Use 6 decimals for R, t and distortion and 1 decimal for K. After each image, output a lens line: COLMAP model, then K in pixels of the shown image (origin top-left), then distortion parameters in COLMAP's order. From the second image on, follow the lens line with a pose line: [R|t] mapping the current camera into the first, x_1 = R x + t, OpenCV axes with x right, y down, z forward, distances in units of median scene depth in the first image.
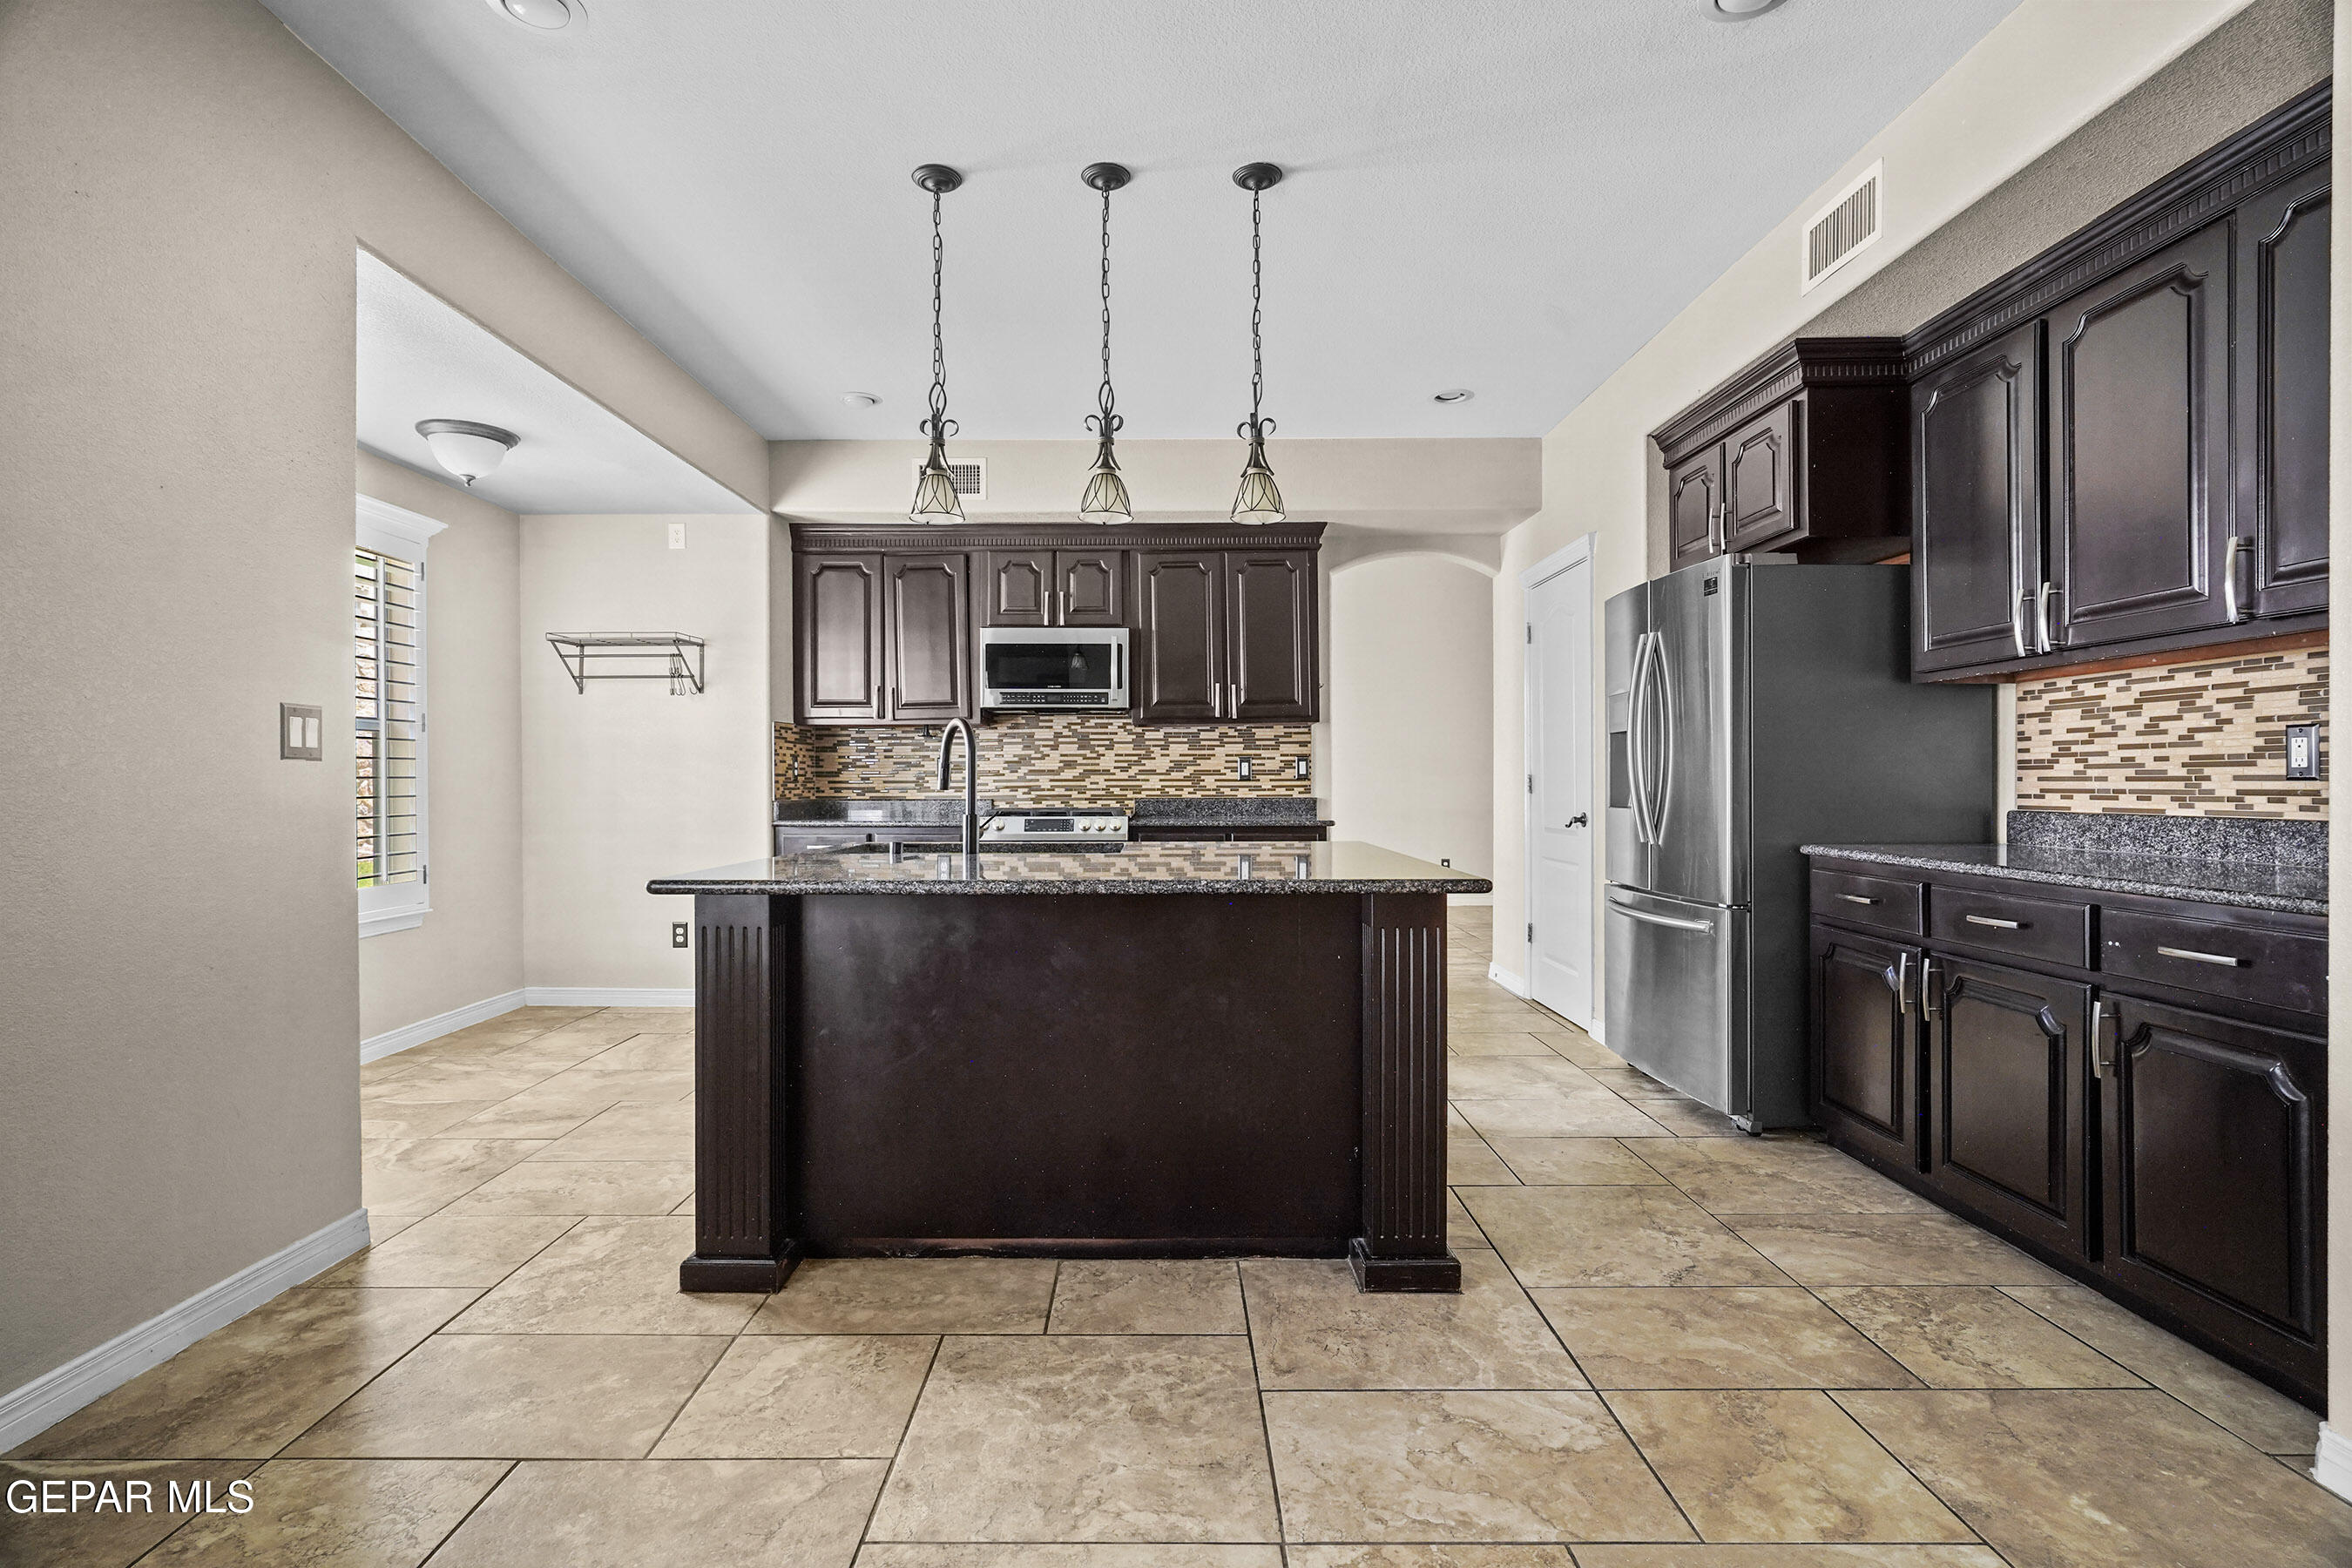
lens RADIAL K [[1132.8, 0, 1164.5], [0, 1132.8, 780.8], [0, 0, 1]] dist [-0.009048, 0.005522]
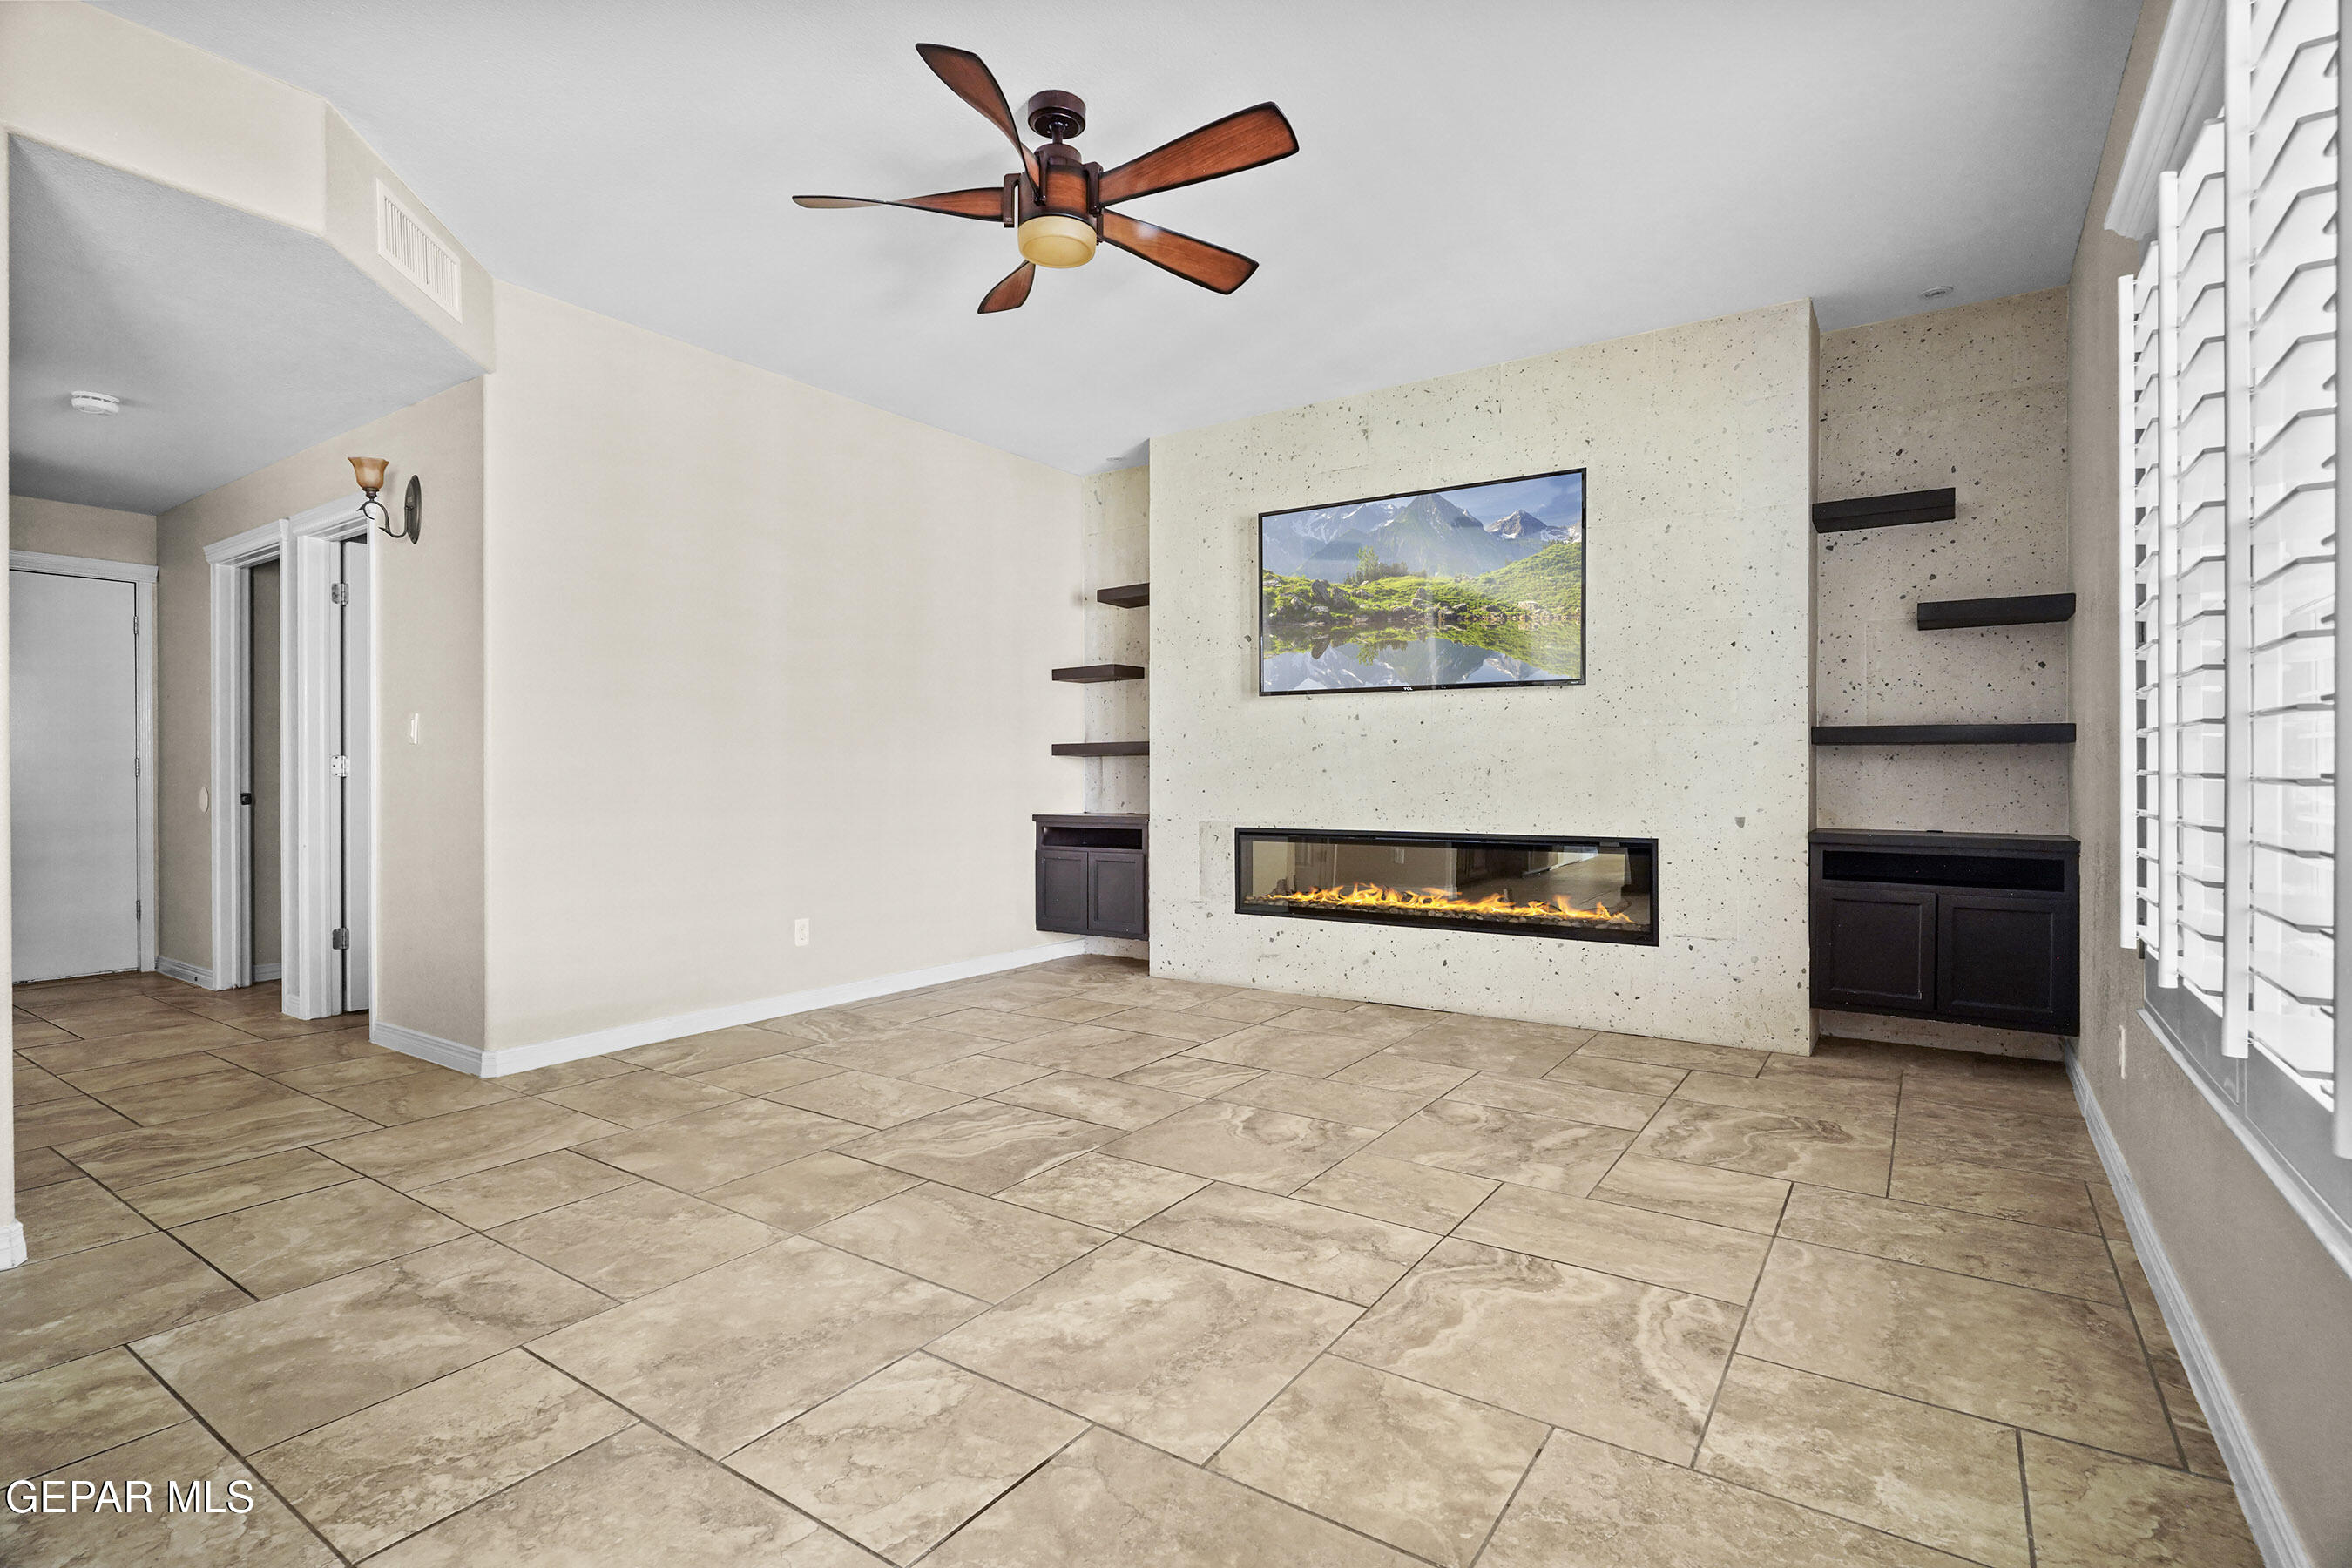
lens RADIAL K [[1132.8, 0, 1152.5], [0, 1132.8, 763.2], [0, 0, 1]] dist [-0.009048, 0.005522]
pose [[-0.814746, 0.008019, 0.579763, -0.494747], [0.002889, 0.999948, -0.009770, 0.021035], [-0.579811, -0.006286, -0.814727, 0.712073]]
